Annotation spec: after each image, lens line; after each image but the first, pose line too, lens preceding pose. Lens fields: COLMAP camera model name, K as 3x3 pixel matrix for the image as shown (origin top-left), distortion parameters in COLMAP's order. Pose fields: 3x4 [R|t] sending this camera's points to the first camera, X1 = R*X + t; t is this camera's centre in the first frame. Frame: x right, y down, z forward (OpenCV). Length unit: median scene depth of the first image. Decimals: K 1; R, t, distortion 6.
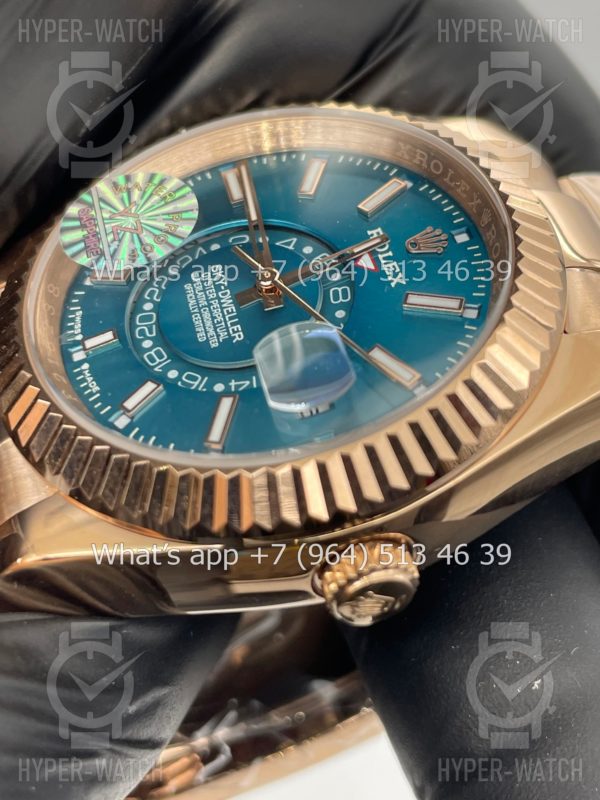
lens RADIAL K [[1265.0, 0, 299.8], [0, 1265.0, 395.5], [0, 0, 1]] dist [0.127480, 0.000000]
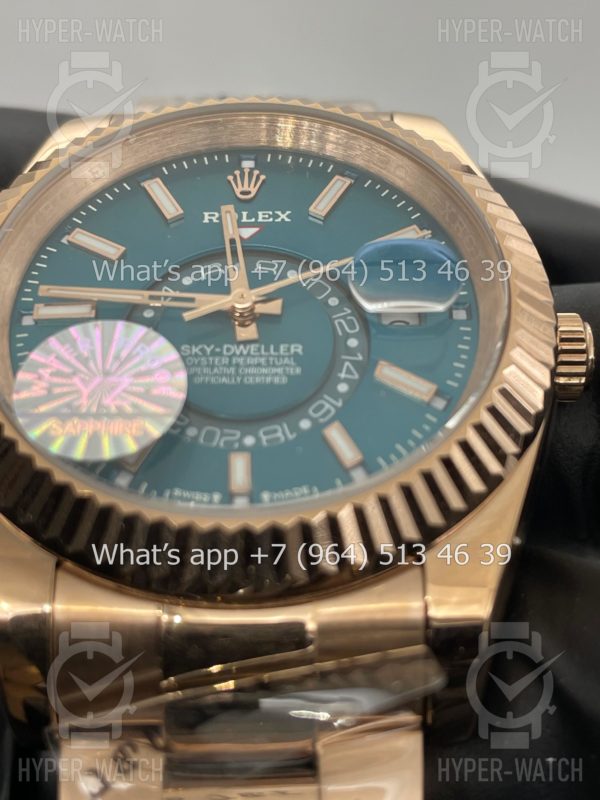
lens RADIAL K [[1265.0, 0, 300.8], [0, 1265.0, 406.7], [0, 0, 1]] dist [0.127480, 0.000000]
pose [[0.248411, -0.695091, 0.674641, -0.690130], [0.729019, 0.592761, 0.342295, -0.330400], [-0.637827, 0.406796, 0.653983, 0.395030]]
